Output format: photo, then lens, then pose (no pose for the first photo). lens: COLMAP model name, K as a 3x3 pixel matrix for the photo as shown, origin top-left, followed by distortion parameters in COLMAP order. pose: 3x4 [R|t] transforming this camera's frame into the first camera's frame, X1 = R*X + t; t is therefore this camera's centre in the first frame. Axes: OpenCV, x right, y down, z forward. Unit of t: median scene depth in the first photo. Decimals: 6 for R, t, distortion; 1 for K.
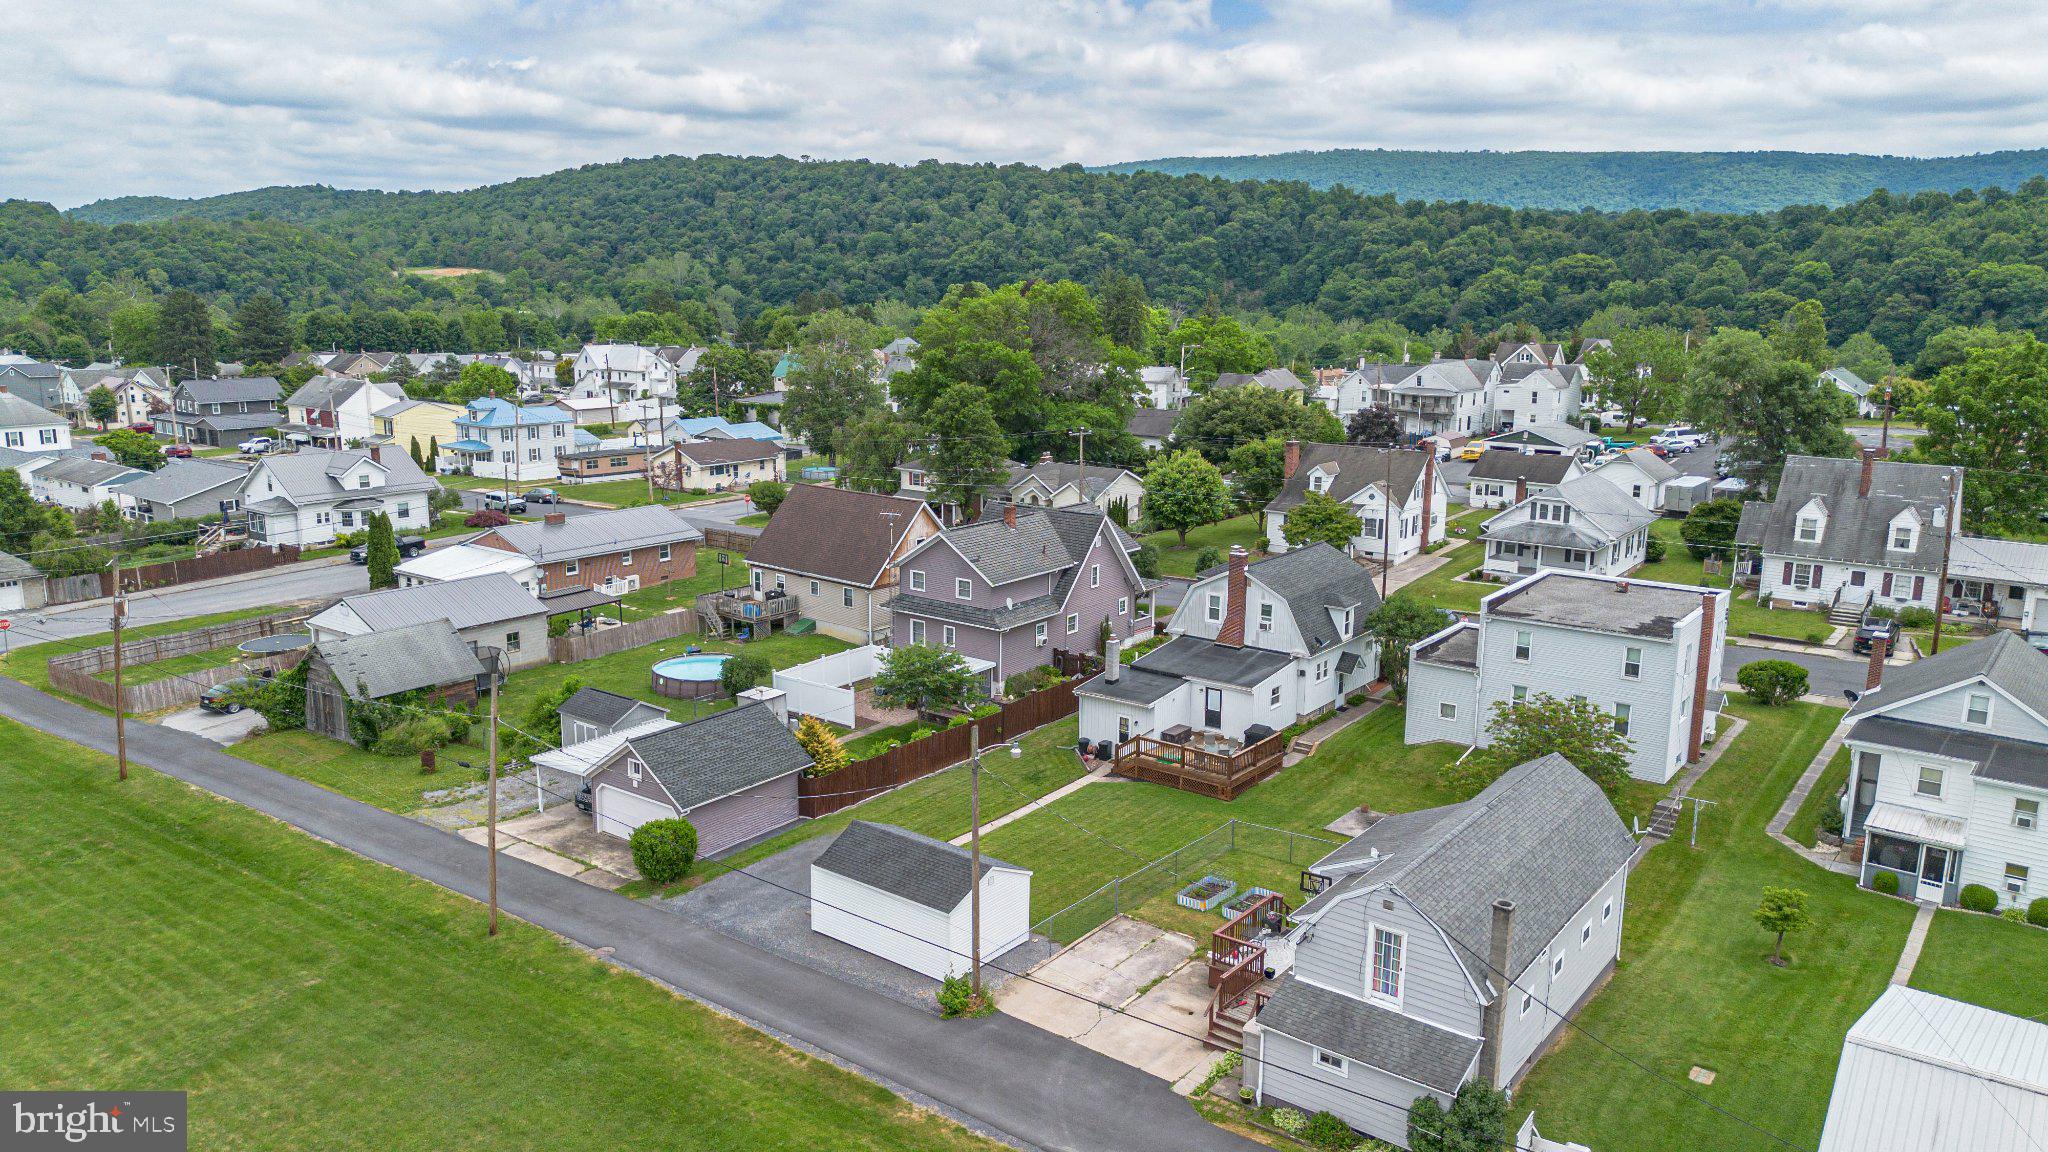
lens RADIAL K [[1472.2, 0, 1011.2], [0, 1472.2, 585.5], [0, 0, 1]] dist [0.070006, -0.059241]
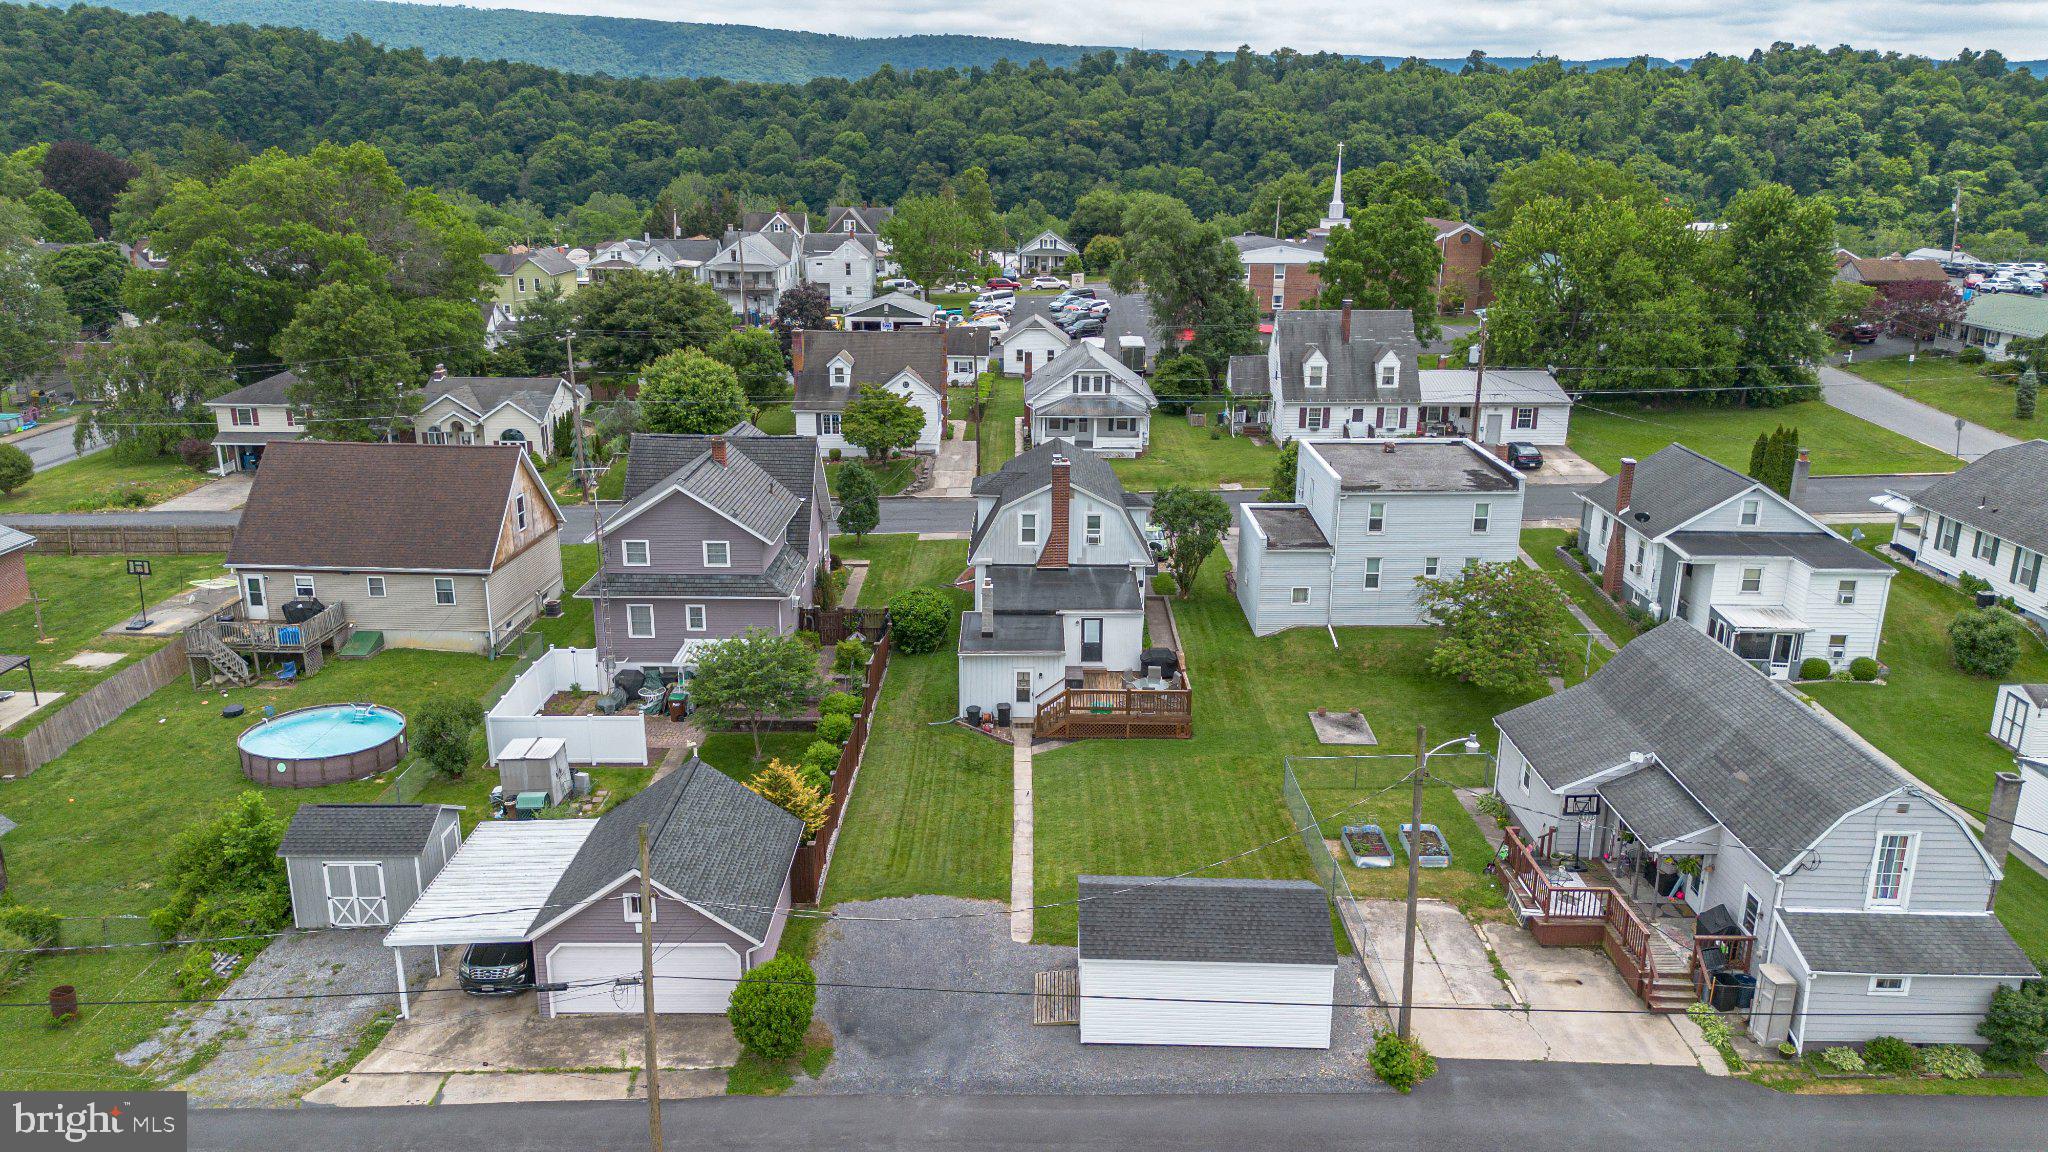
lens RADIAL K [[1472.2, 0, 1031.3], [0, 1472.2, 589.2], [0, 0, 1]] dist [0.070006, -0.059241]
pose [[0.792878, -0.178218, 0.582737, -0.162443], [0.127362, 0.983623, 0.127531, -0.026081], [-0.595922, -0.026898, 0.802592, 0.127405]]
